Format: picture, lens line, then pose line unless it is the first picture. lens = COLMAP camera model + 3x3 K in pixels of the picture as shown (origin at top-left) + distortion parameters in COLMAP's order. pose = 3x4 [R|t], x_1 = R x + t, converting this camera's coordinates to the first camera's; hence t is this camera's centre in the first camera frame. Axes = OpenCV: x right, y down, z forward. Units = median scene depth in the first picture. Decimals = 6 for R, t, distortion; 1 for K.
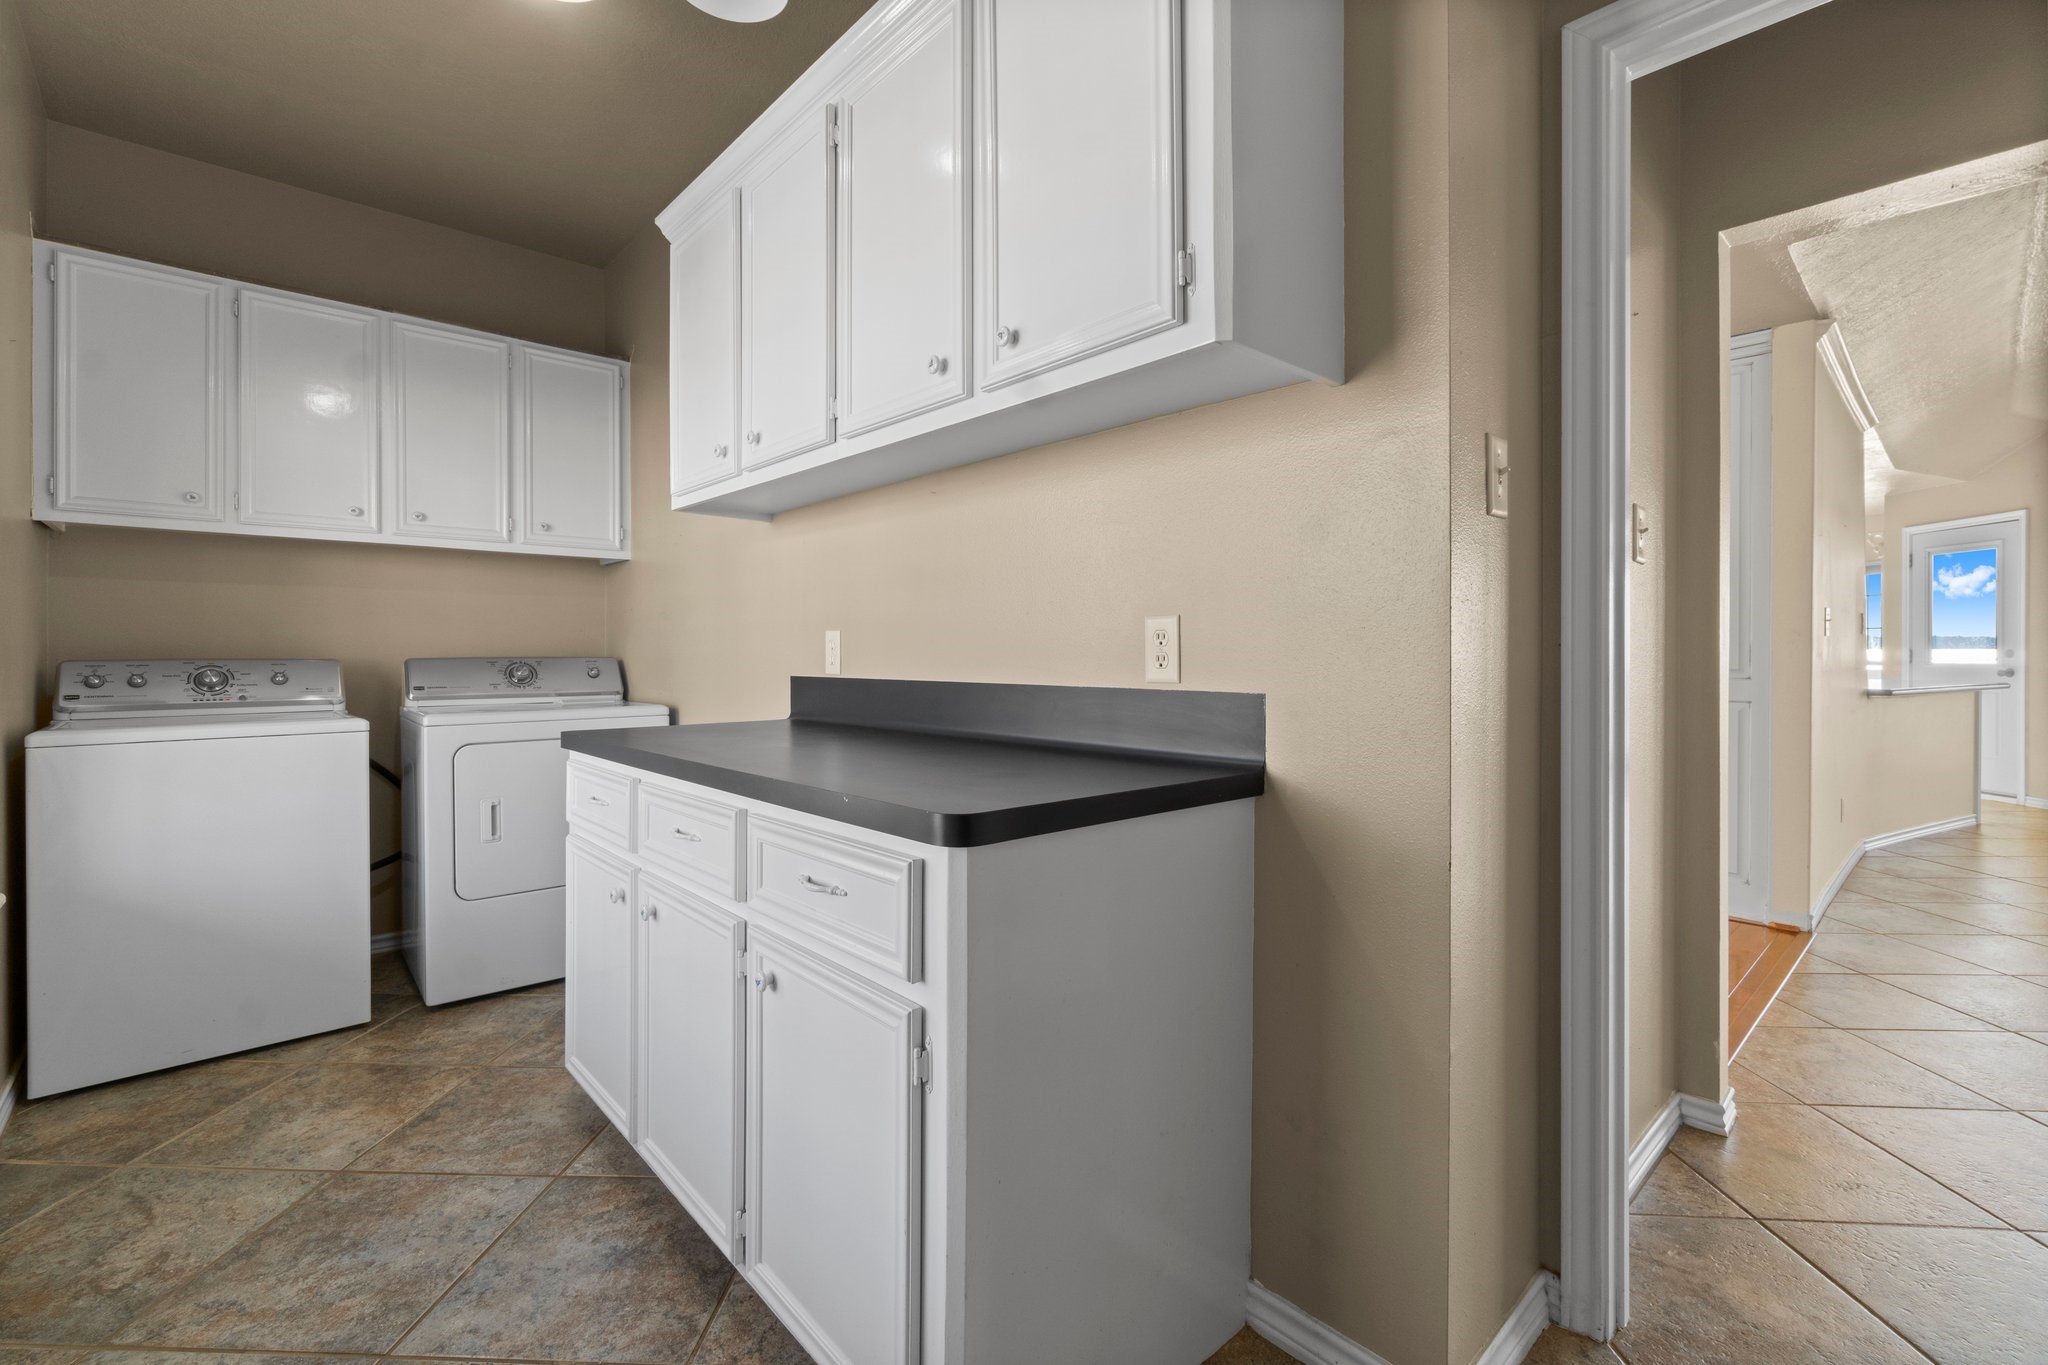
lens RADIAL K [[881.7, 0, 1034.1], [0, 881.7, 662.3], [0, 0, 1]] dist [-0.003407, -0.000357]
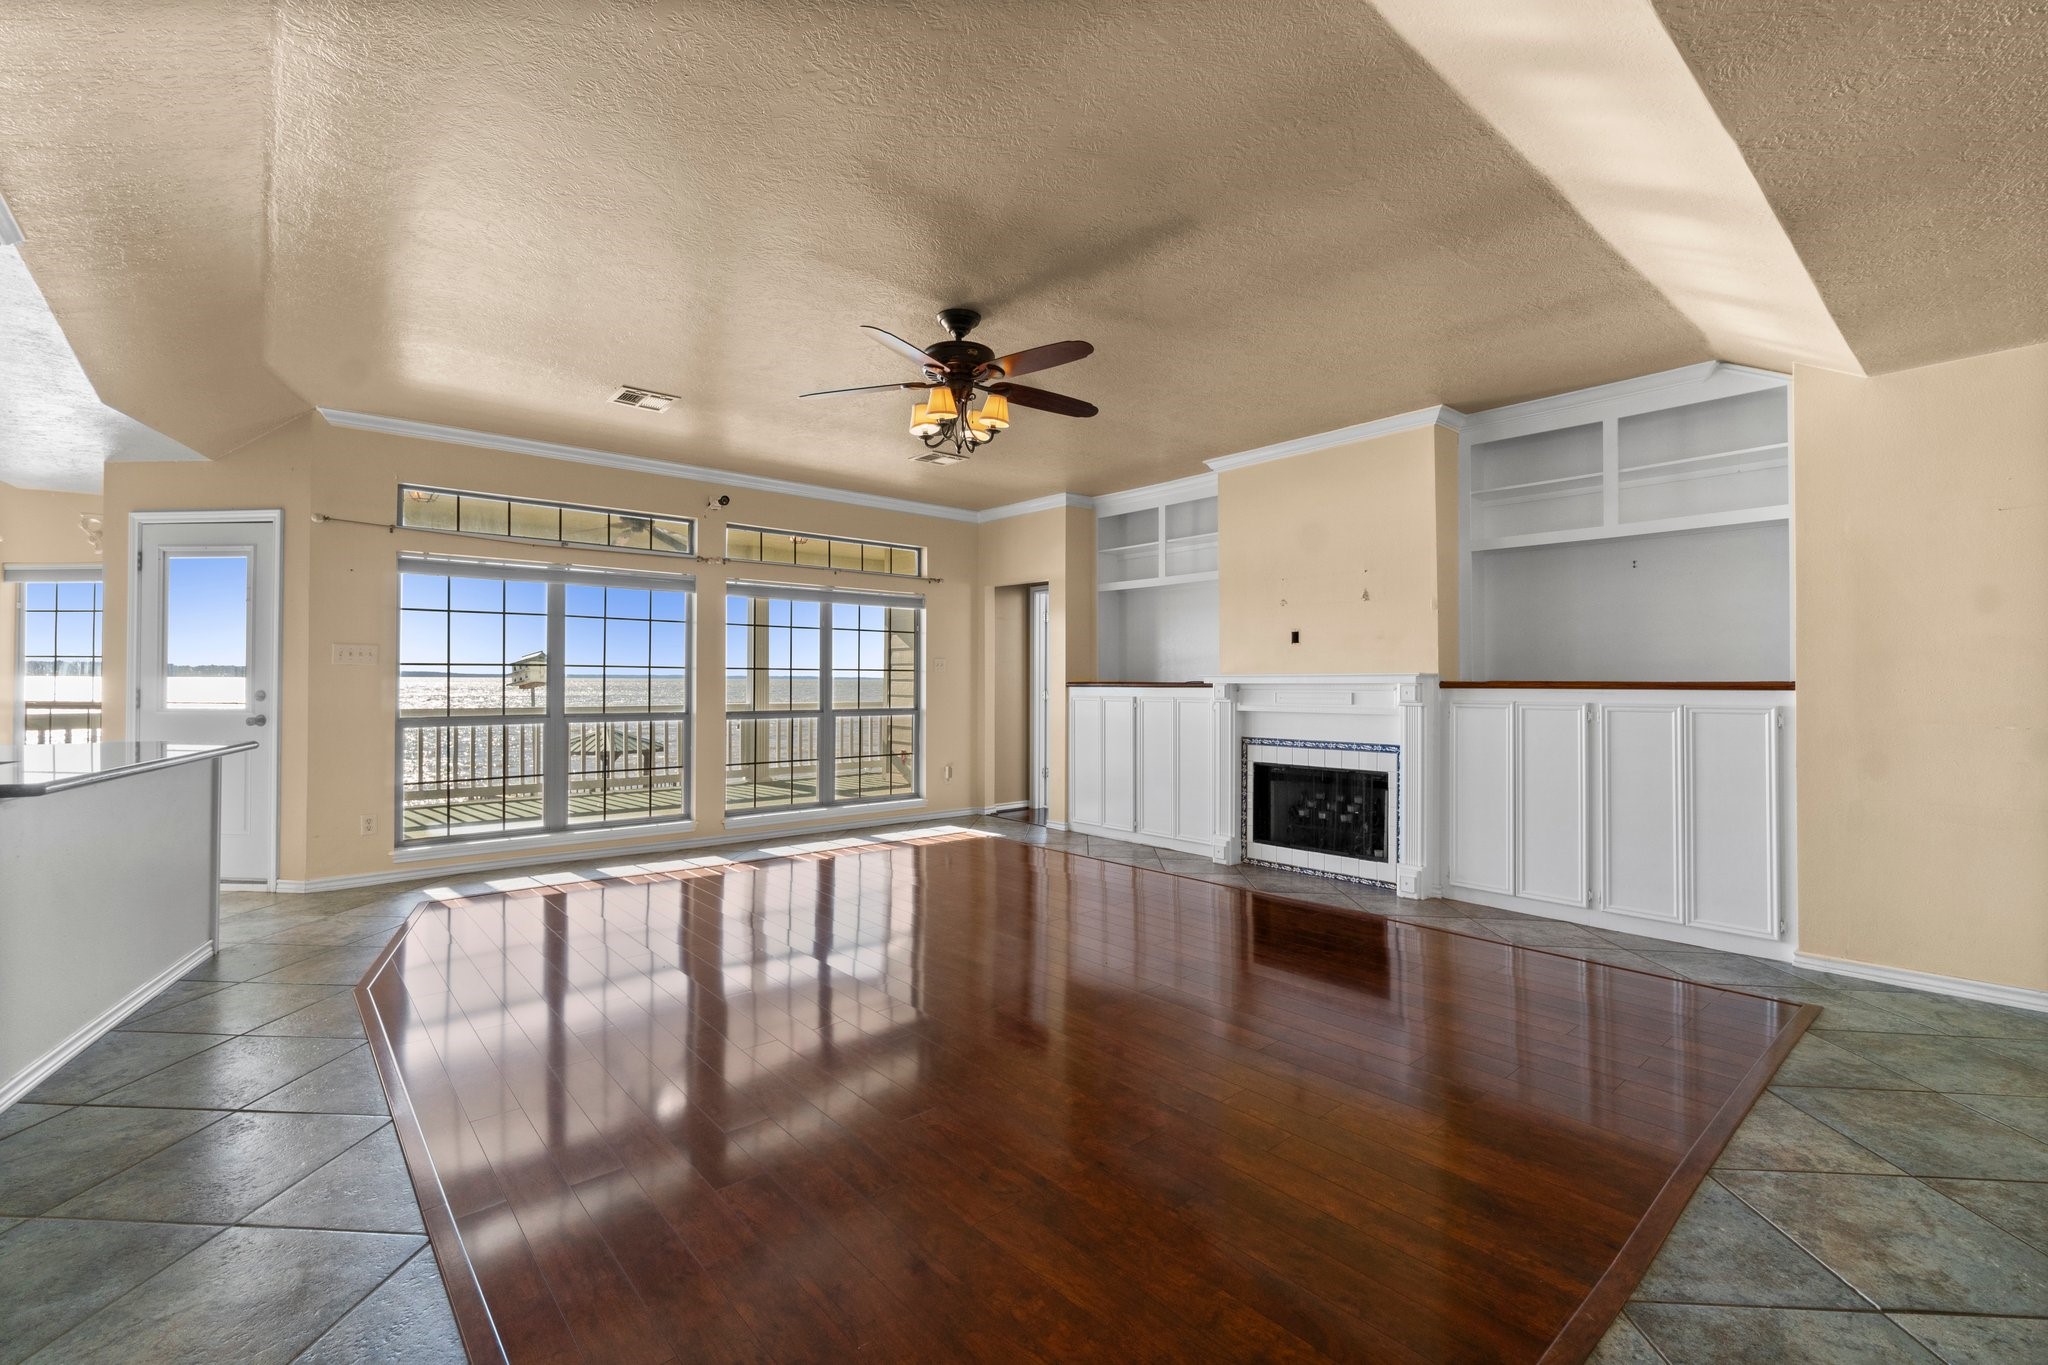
lens RADIAL K [[881.7, 0, 1037.7], [0, 881.7, 674.3], [0, 0, 1]] dist [-0.003407, -0.000357]
pose [[0.005168, 0.012912, 0.999903, 0.349932], [-0.003322, 0.999911, -0.012895, -0.017385], [-0.999981, -0.003255, 0.005211, 0.319032]]
